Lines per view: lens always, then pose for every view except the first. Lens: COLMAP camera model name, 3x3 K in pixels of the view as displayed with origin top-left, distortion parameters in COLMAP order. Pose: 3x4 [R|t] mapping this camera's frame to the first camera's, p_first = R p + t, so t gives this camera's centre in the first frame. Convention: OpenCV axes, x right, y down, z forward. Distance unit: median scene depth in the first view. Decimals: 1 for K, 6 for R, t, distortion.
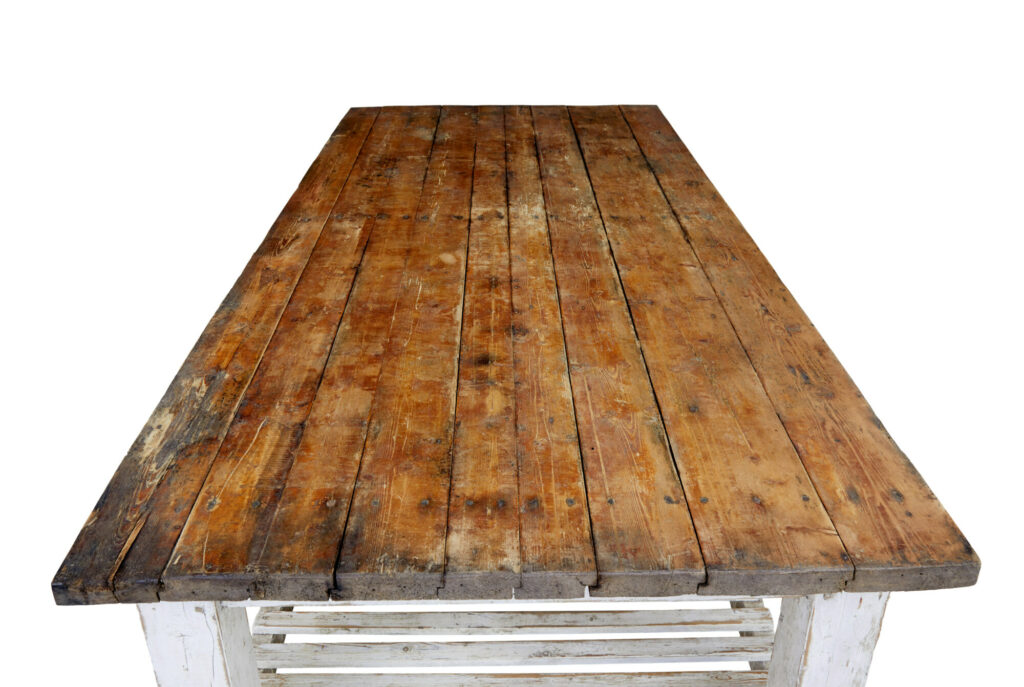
lens RADIAL K [[915.7, 0, 546.0], [0, 915.7, 329.5], [0, 0, 1]] dist [-0.040869, 0.048981]
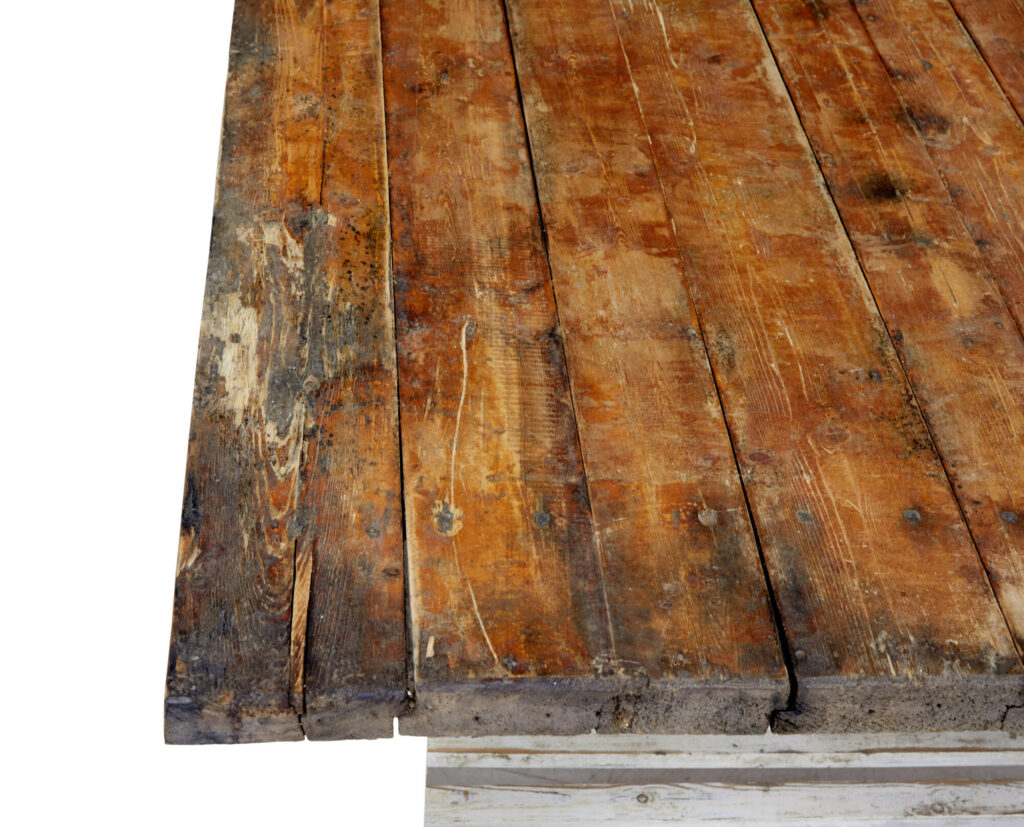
lens RADIAL K [[1928.8, 0, 509.2], [0, 1928.8, 413.9], [0, 0, 1]] dist [-0.030294, 0.000000]
pose [[0.999535, 0.007599, 0.029538, -0.327738], [-0.012488, 0.985528, 0.169054, -0.017485], [-0.027825, -0.169345, 0.985164, 0.068139]]
